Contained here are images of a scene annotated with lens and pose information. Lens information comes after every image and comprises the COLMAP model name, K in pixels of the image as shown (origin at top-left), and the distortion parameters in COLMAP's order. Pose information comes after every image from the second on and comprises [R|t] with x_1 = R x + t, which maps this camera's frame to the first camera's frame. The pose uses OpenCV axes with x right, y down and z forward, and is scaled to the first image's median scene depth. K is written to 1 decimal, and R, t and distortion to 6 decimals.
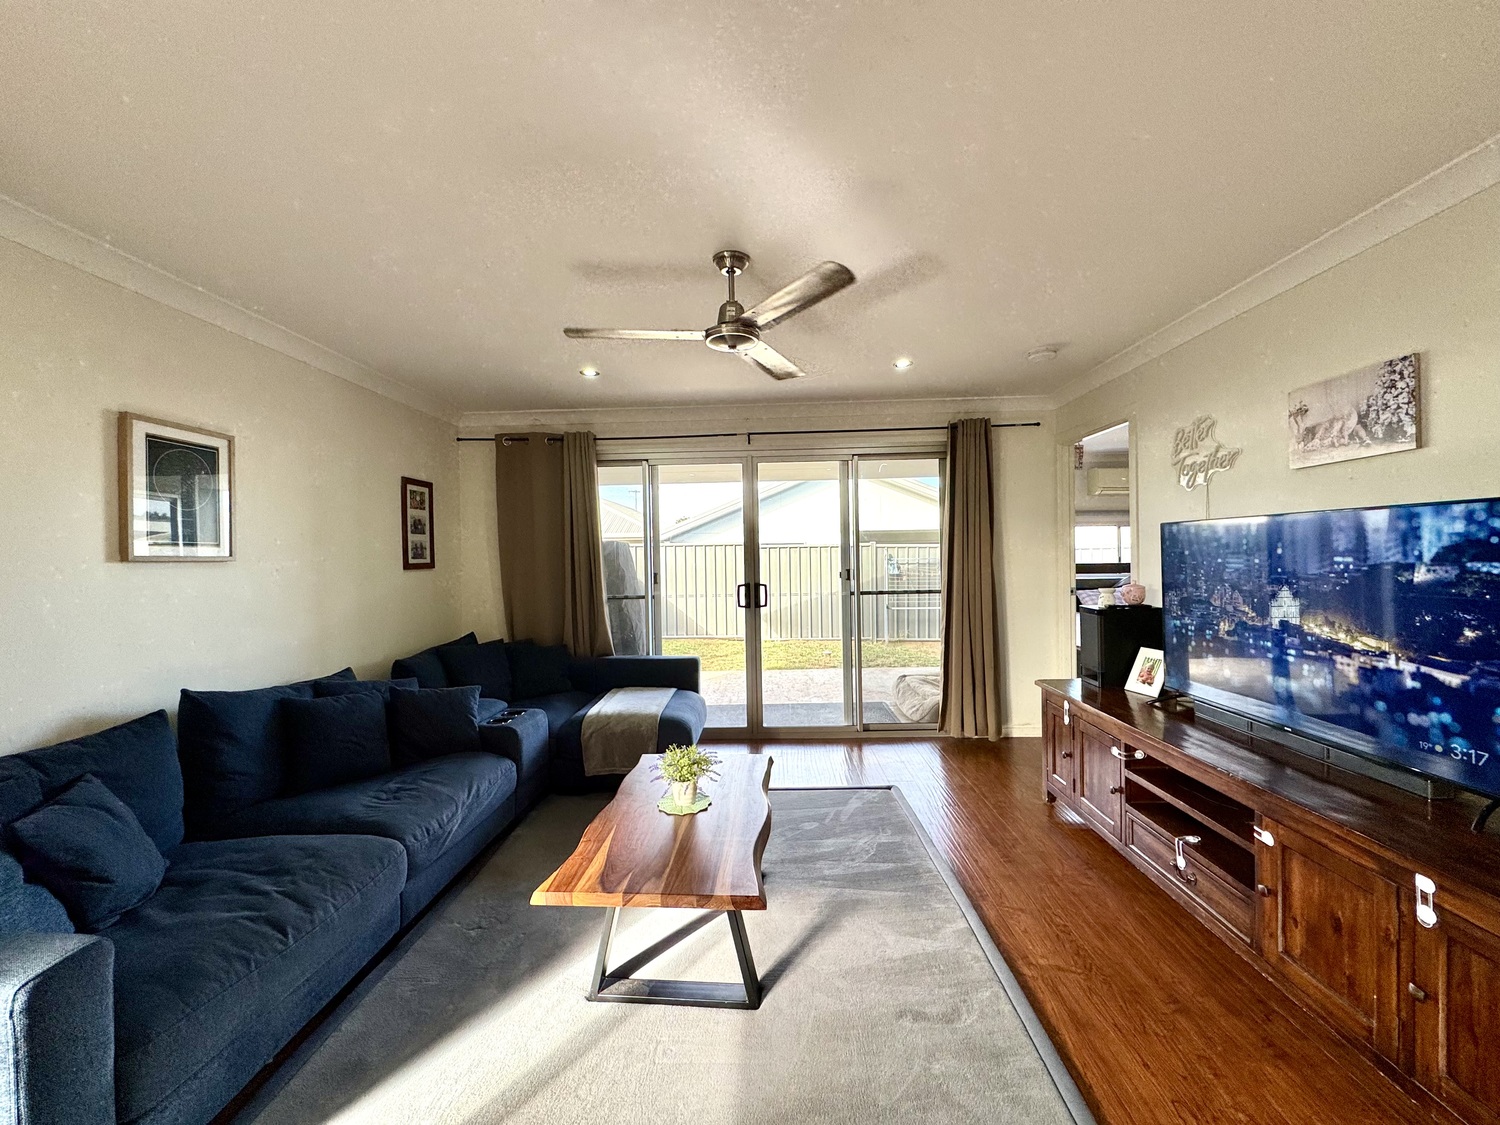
lens RADIAL K [[601.4, 0, 750.0], [0, 601.4, 562.5], [0, 0, 1]] dist [0.001442, 0.000123]
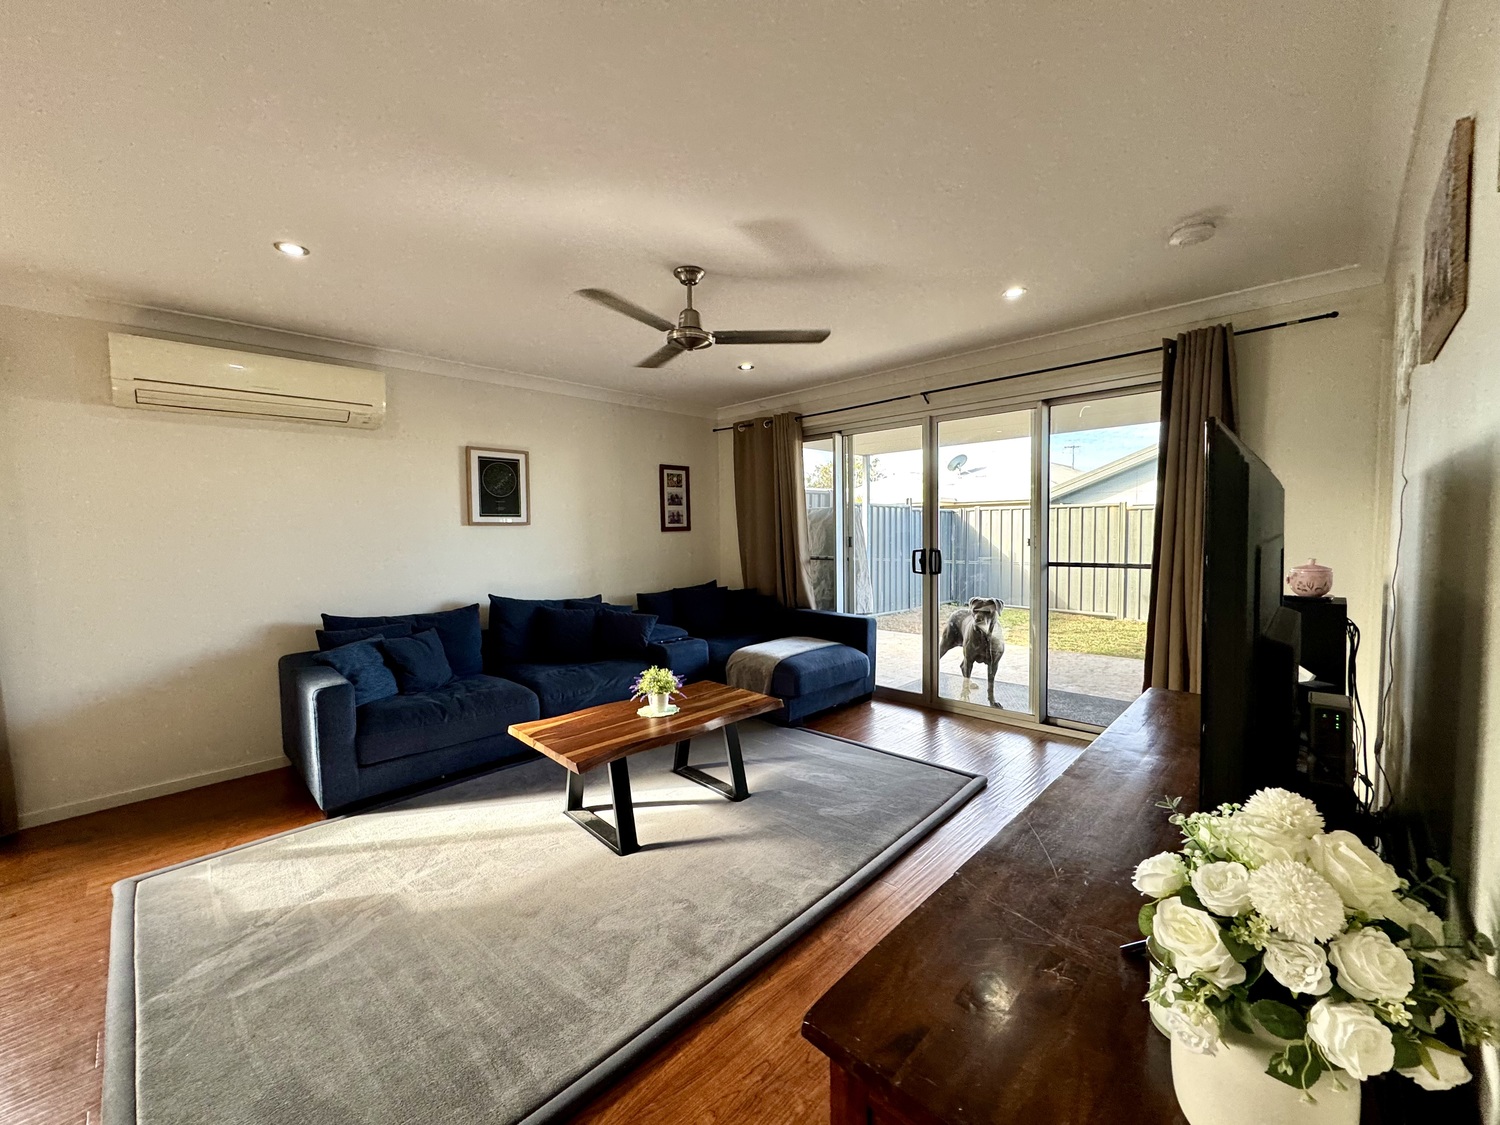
lens RADIAL K [[601.4, 0, 750.0], [0, 601.4, 562.5], [0, 0, 1]] dist [0.001442, 0.000123]
pose [[0.744014, 0.043278, -0.666761, 0.463353], [-0.002972, 0.998105, 0.061468, -0.002053], [0.668157, -0.043751, 0.742732, 0.087930]]
